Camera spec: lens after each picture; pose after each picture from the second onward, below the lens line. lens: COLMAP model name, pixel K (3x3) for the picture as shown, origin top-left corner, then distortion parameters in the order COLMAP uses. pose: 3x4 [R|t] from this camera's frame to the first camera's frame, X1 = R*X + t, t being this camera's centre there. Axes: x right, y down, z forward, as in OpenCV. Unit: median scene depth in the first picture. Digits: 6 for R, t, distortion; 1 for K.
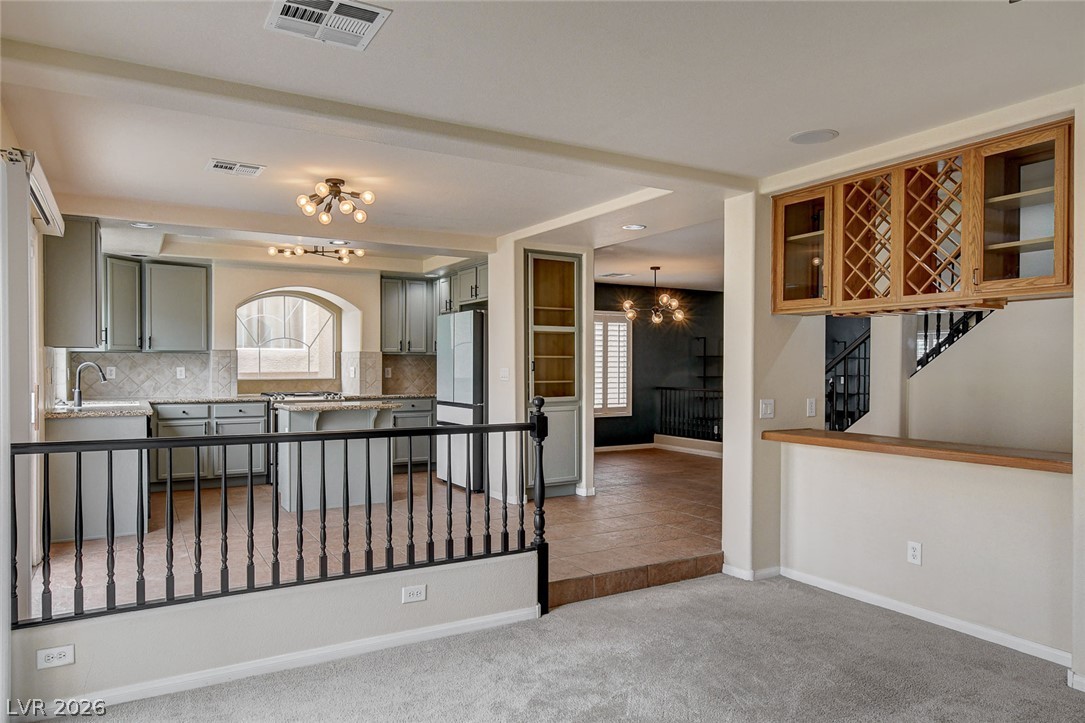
lens RADIAL K [[729.9, 0, 542.2], [0, 729.9, 366.2], [0, 0, 1]] dist [0.020634, -0.000567]
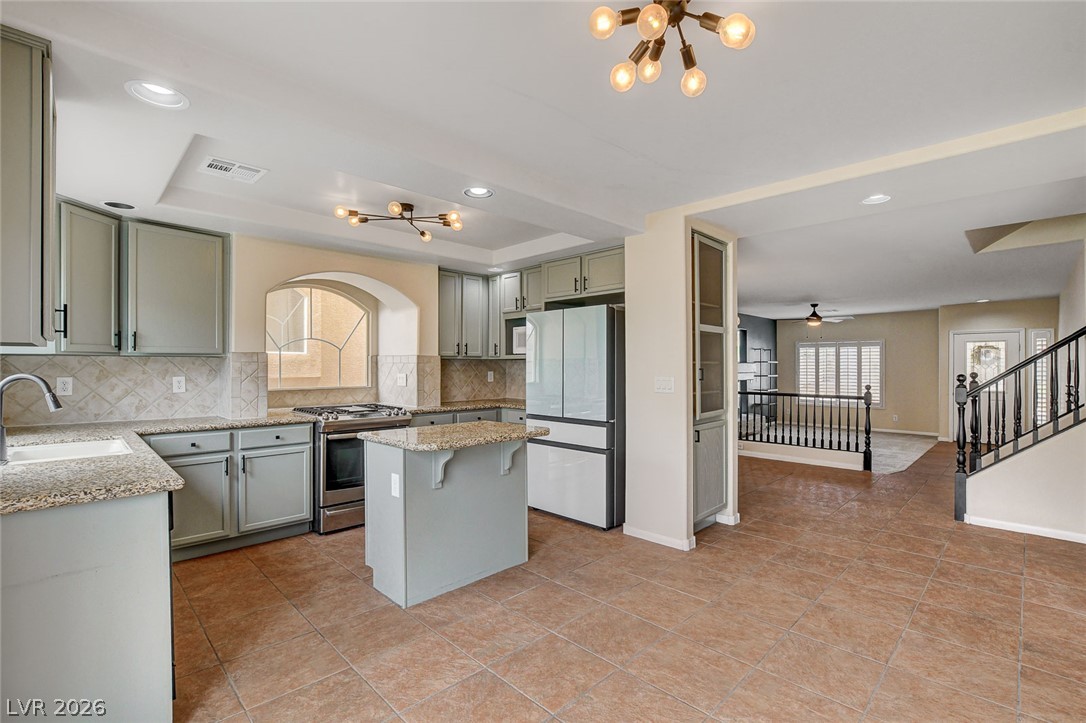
lens RADIAL K [[485.3, 0, 539.3], [0, 485.3, 360.1], [0, 0, 1]] dist [-0.017215, 0.000471]
pose [[0.964058, 0.000989, 0.265691, -0.290008], [0.001969, 0.999939, -0.010865, -0.009133], [-0.265685, 0.010998, 0.963997, 0.474596]]
